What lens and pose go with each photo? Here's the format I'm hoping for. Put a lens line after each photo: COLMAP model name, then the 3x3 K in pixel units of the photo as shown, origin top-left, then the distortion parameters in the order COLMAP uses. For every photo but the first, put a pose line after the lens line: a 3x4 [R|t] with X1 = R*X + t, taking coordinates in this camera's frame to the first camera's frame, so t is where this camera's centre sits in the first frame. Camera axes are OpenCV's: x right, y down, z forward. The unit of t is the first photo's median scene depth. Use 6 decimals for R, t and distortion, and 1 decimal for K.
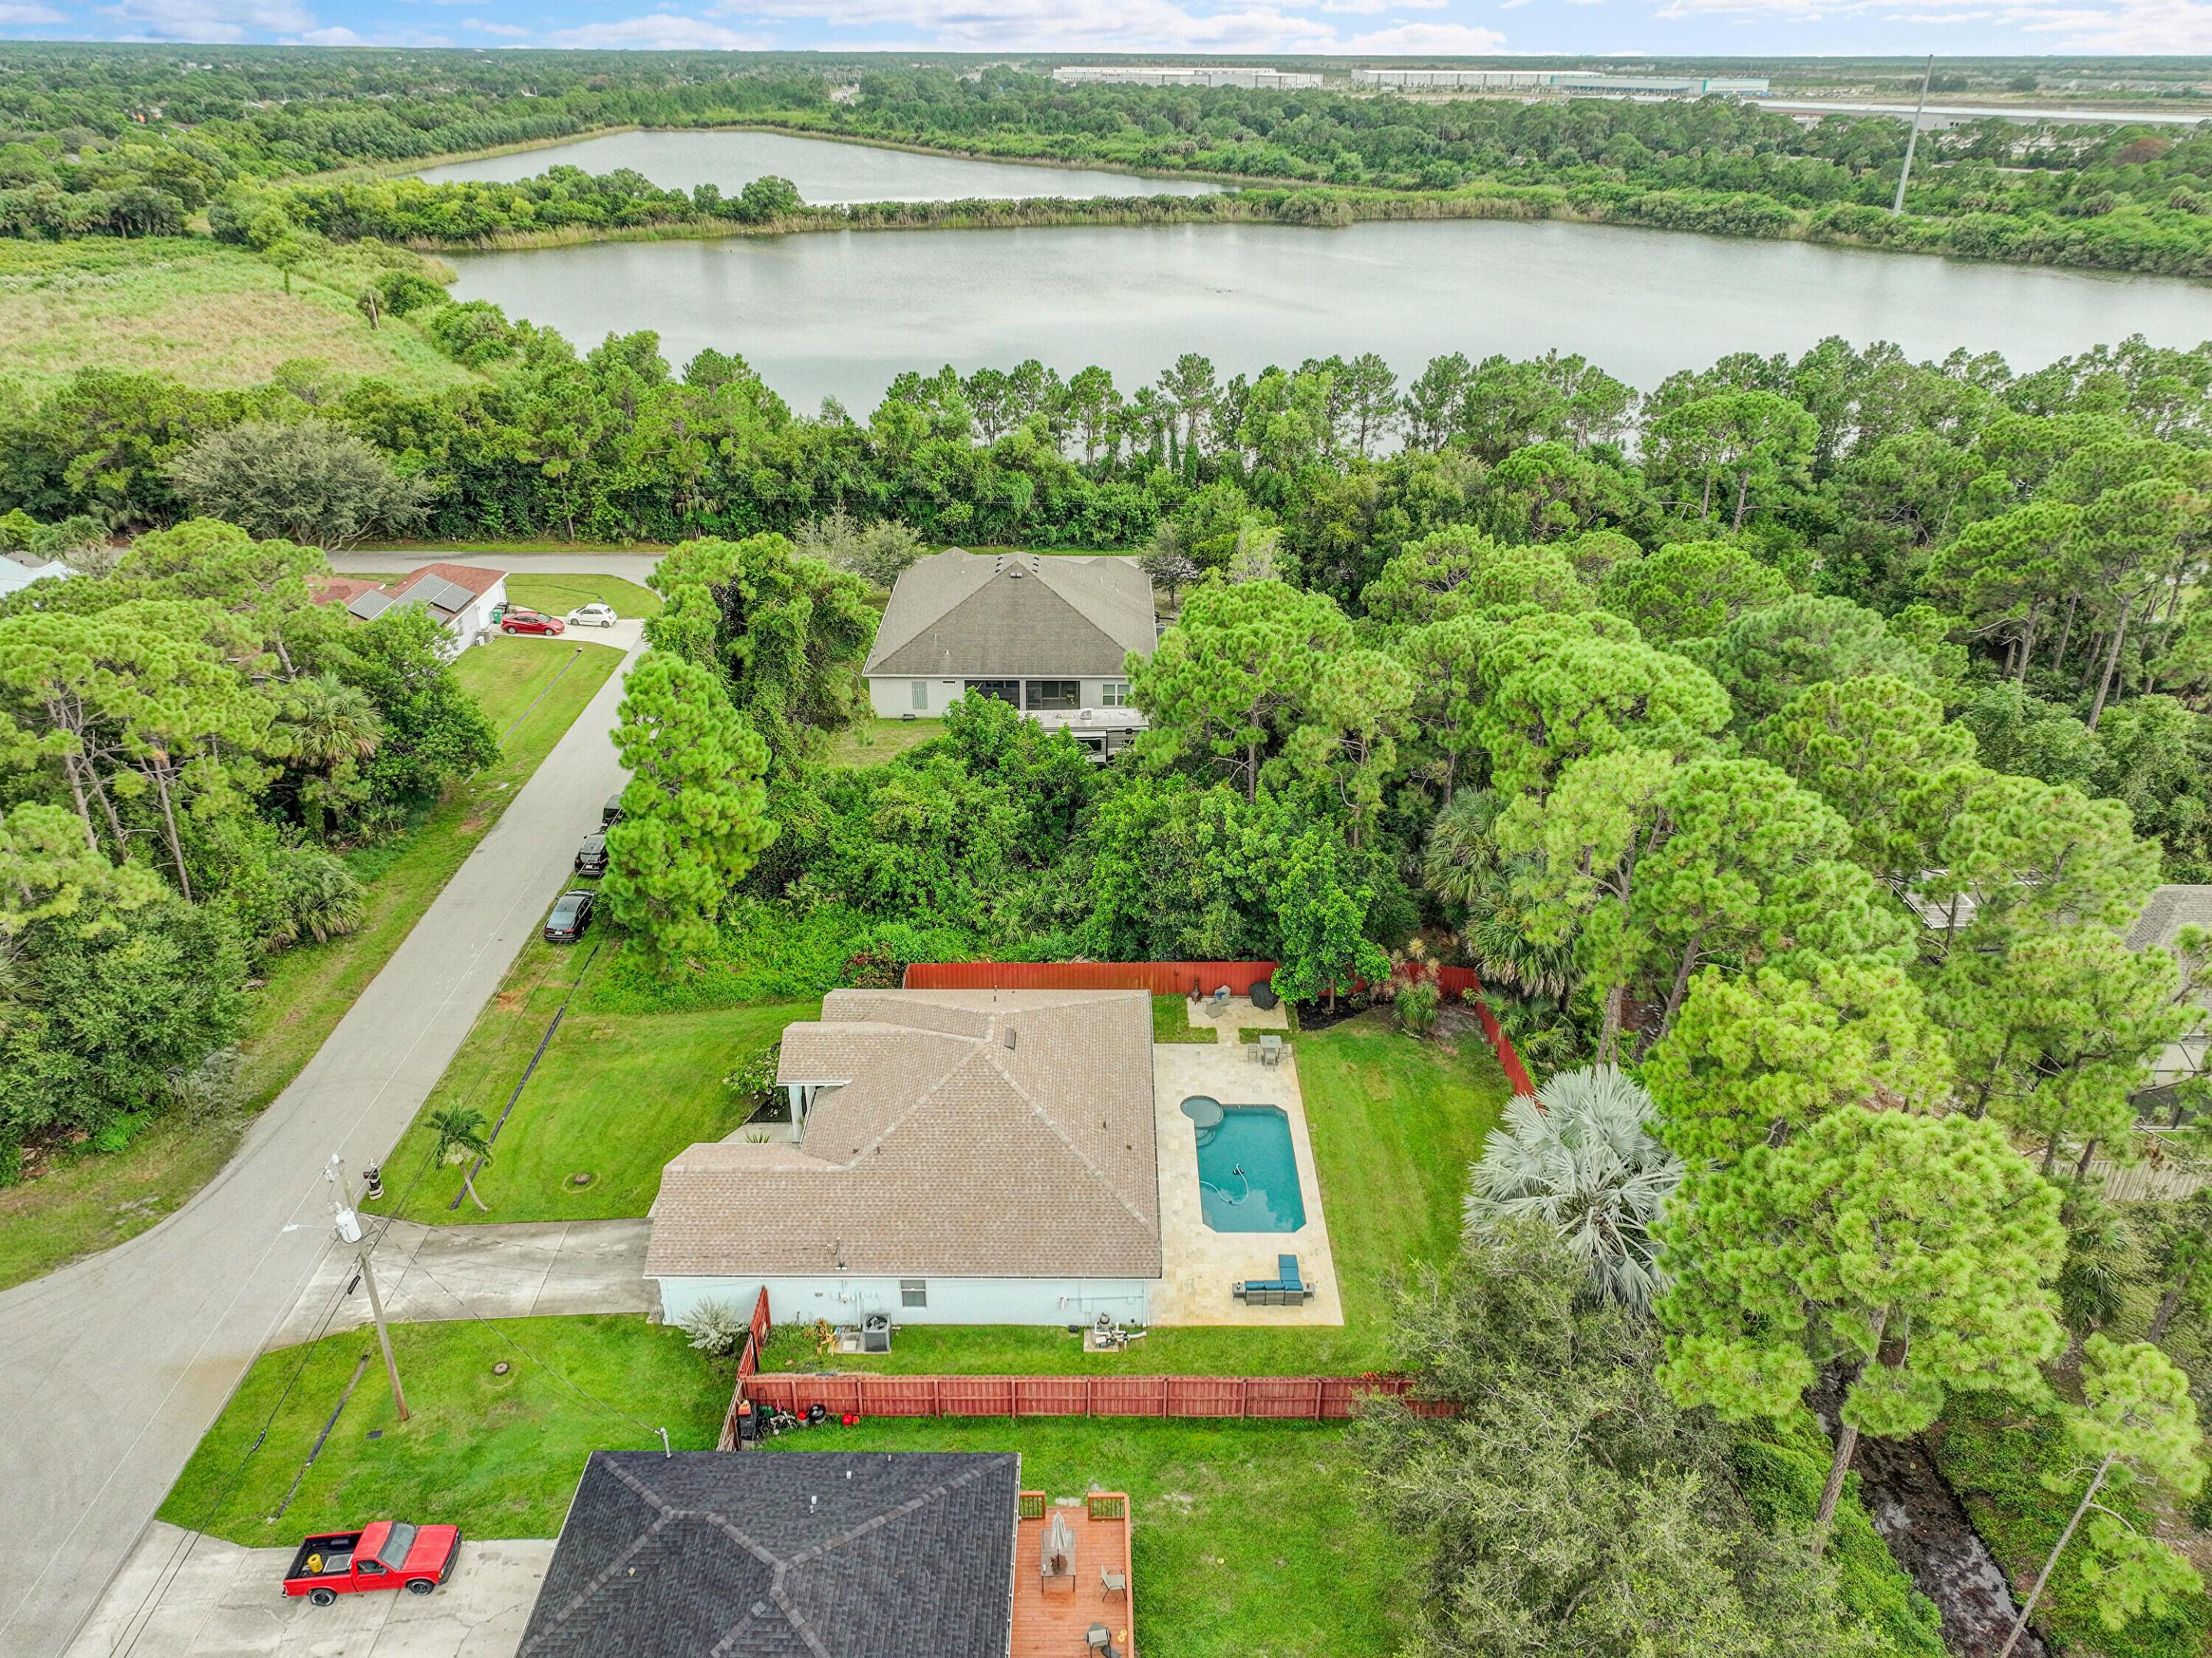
lens RADIAL K [[1554.5, 0, 1106.0], [0, 1554.5, 829.0], [0, 0, 1]] dist [0.000574, 0.010602]
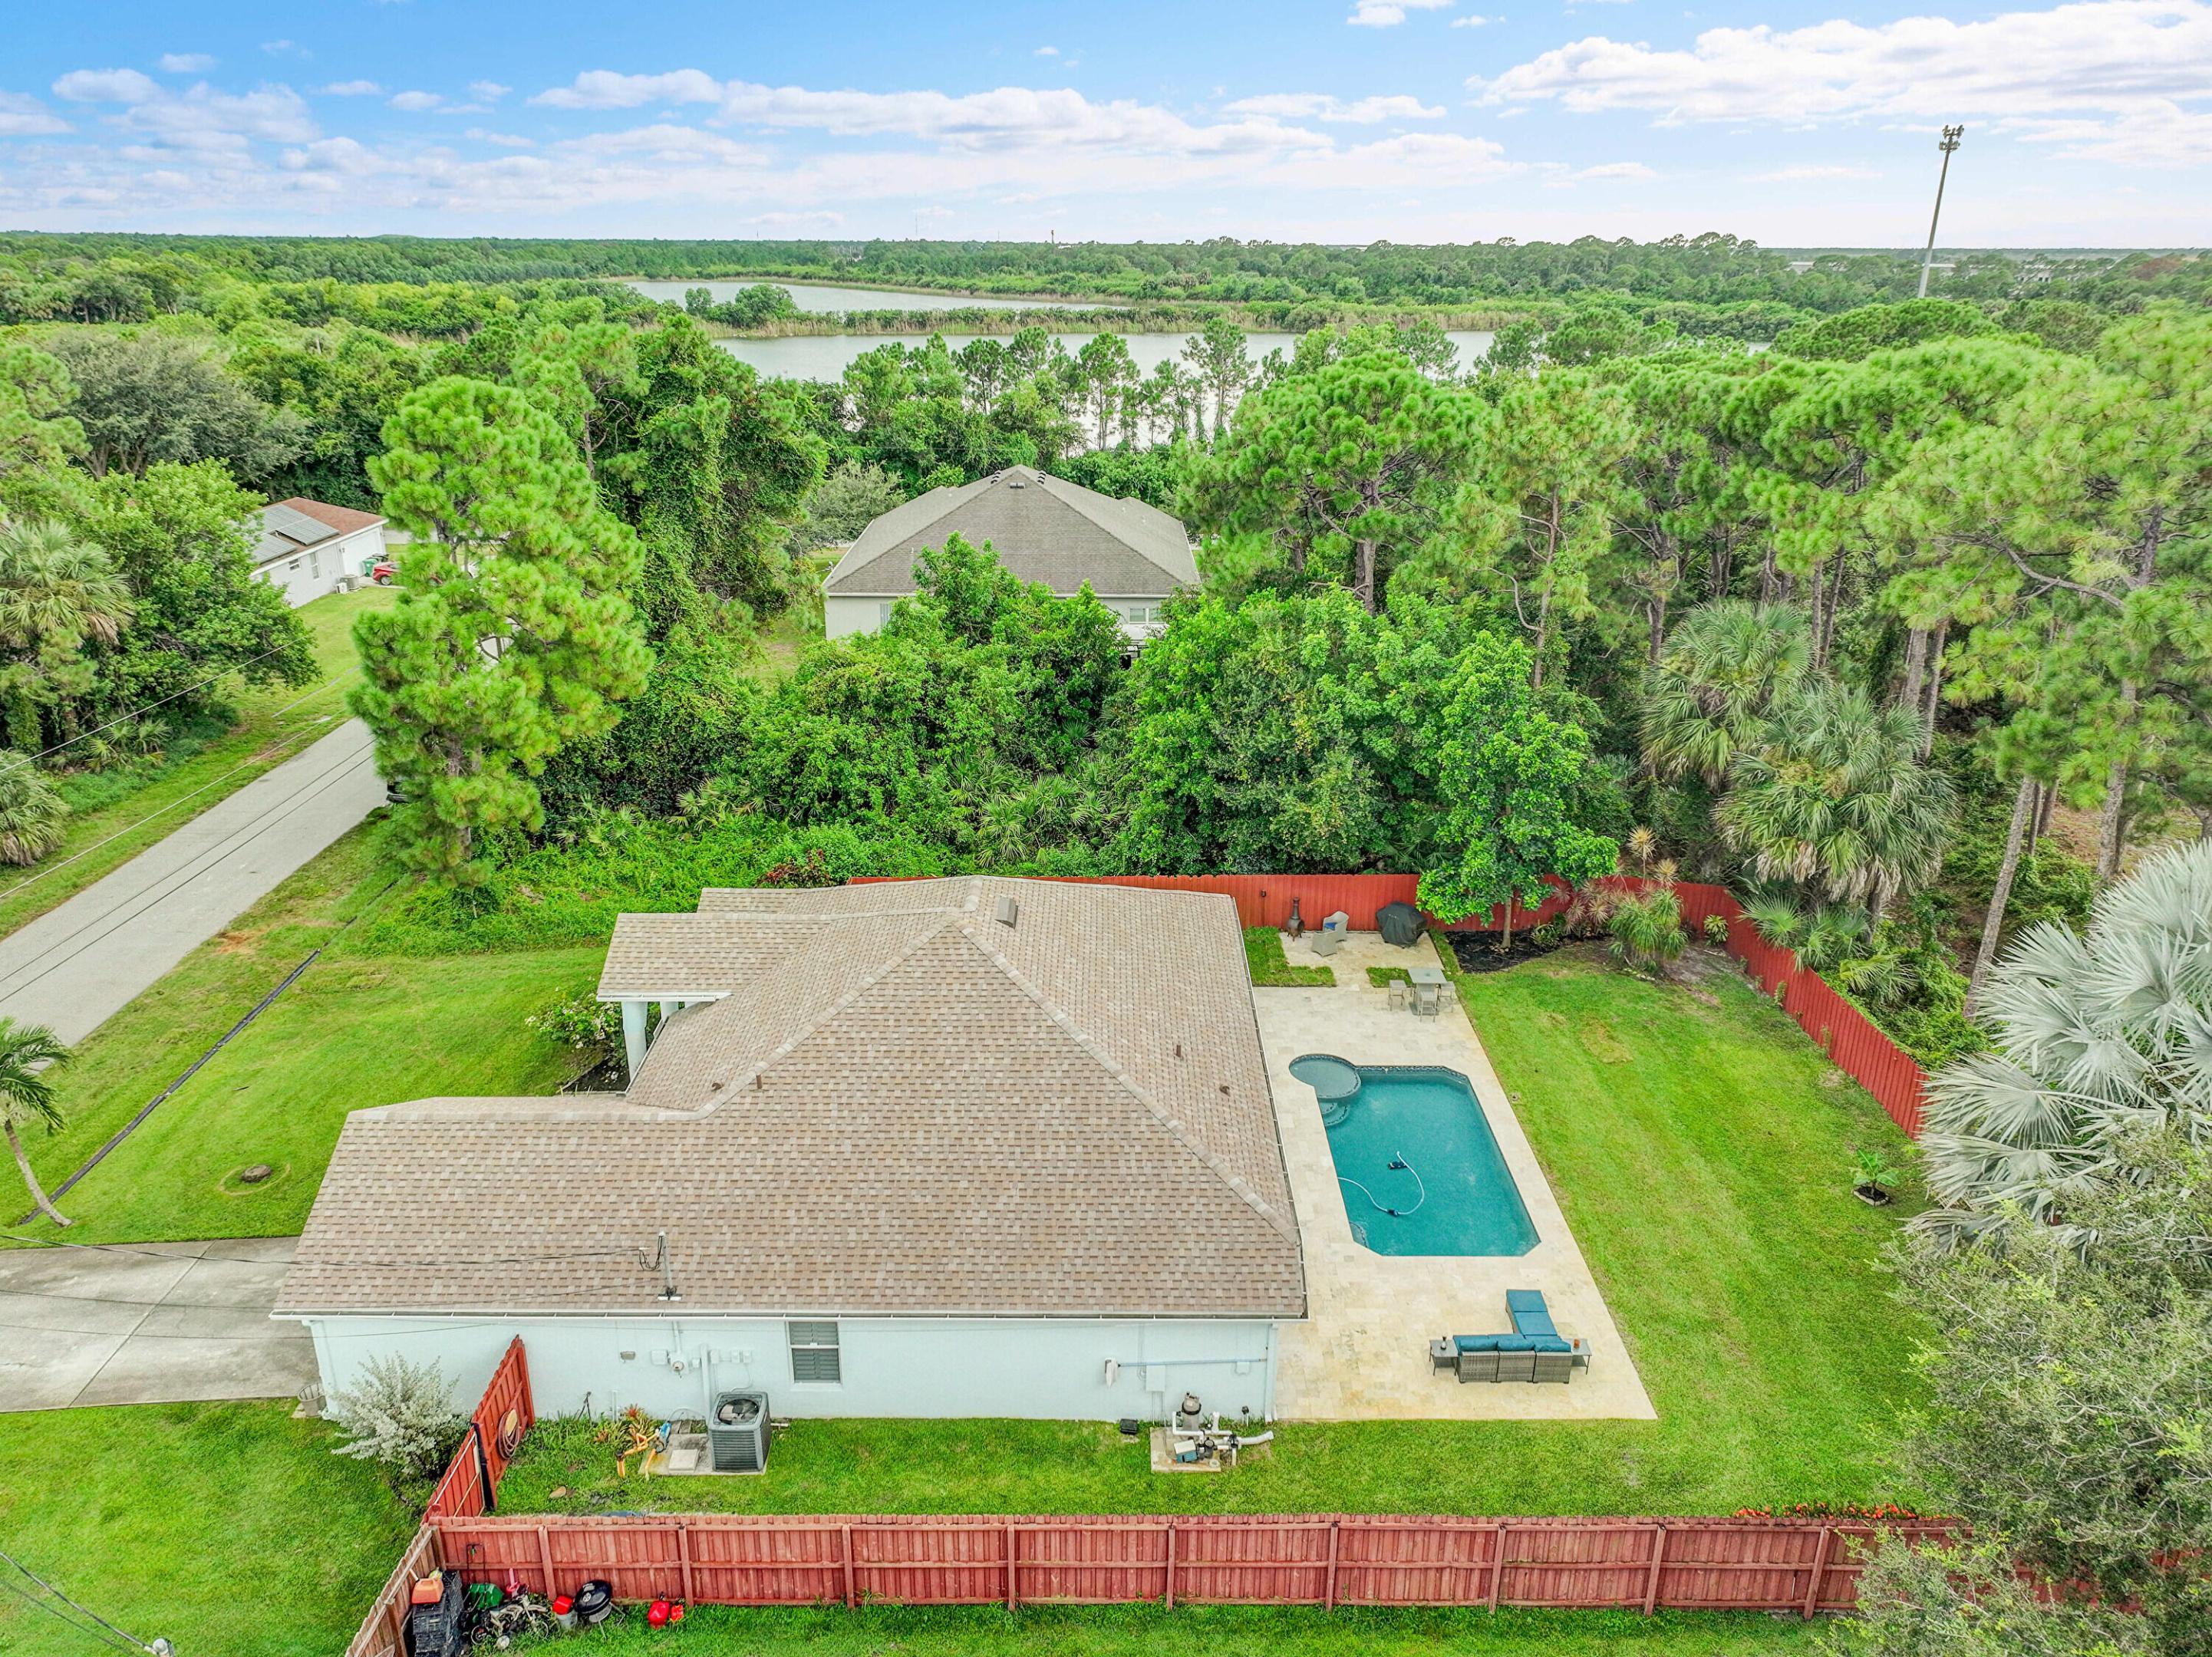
lens RADIAL K [[1554.3, 0, 1106.0], [0, 1554.3, 828.5], [0, 0, 1]] dist [0.000574, 0.010602]
pose [[0.999997, -0.000460, 0.002417, -0.022667], [0.000710, 0.994524, -0.104505, 0.137717], [-0.002356, 0.104506, 0.994521, 0.361991]]
